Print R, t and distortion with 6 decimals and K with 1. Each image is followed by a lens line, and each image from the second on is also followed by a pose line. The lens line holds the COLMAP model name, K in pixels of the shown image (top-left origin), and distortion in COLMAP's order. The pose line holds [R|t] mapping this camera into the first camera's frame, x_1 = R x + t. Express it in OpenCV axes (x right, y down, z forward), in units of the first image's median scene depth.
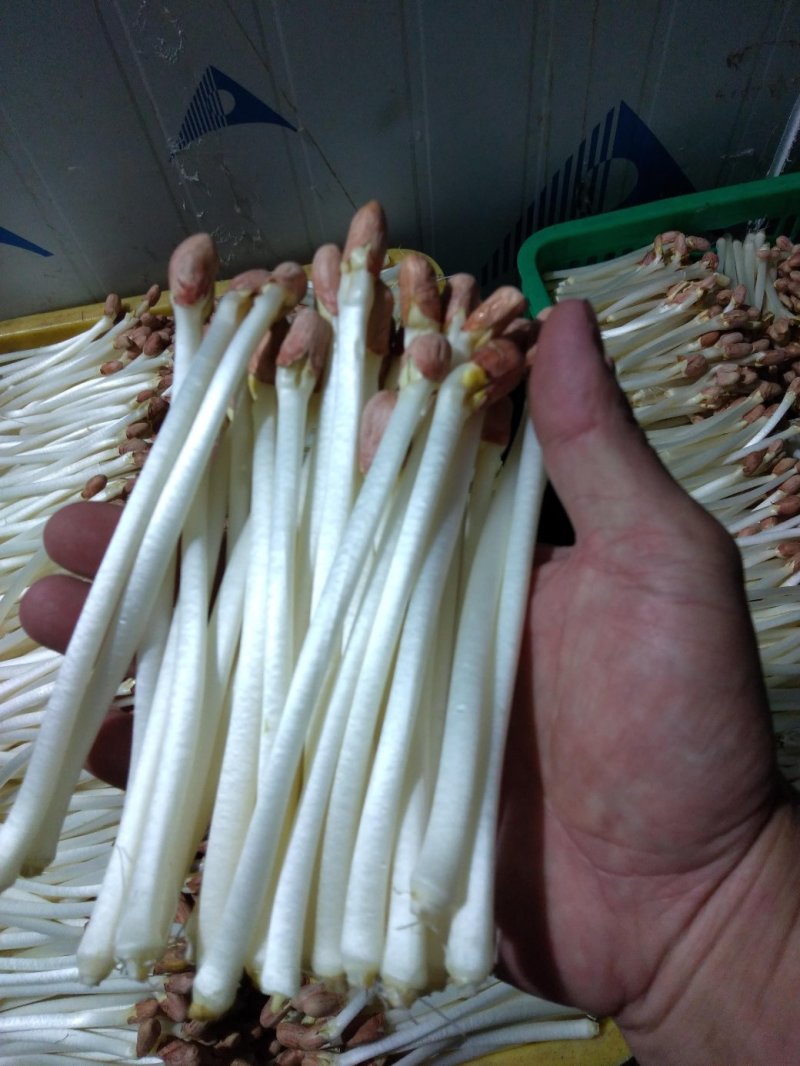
lens RADIAL K [[773.3, 0, 400.0], [0, 773.3, 533.0], [0, 0, 1]] dist [-0.001166, -0.008351]
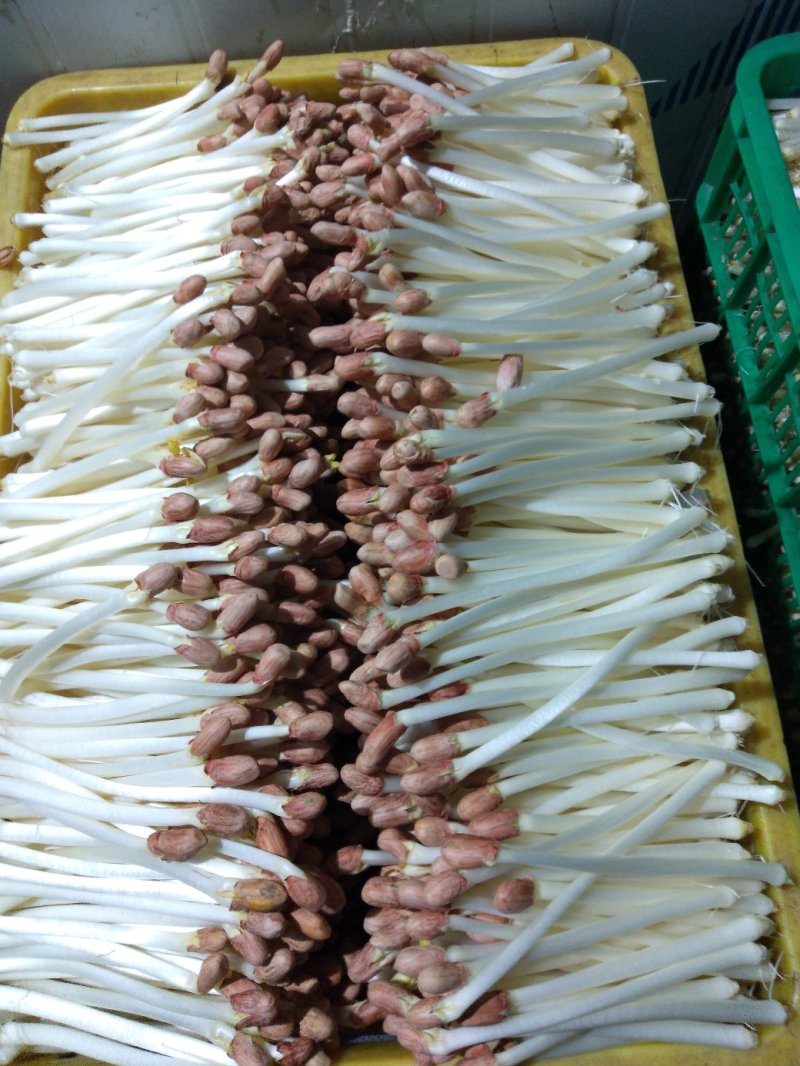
lens RADIAL K [[780.9, 0, 394.2], [0, 780.9, 529.4], [0, 0, 1]] dist [0.069673, -0.151893]
pose [[0.990439, 0.136789, -0.017846, -0.122015], [-0.132727, 0.980198, 0.146957, 0.026930], [0.037595, -0.143184, 0.988982, 0.162833]]
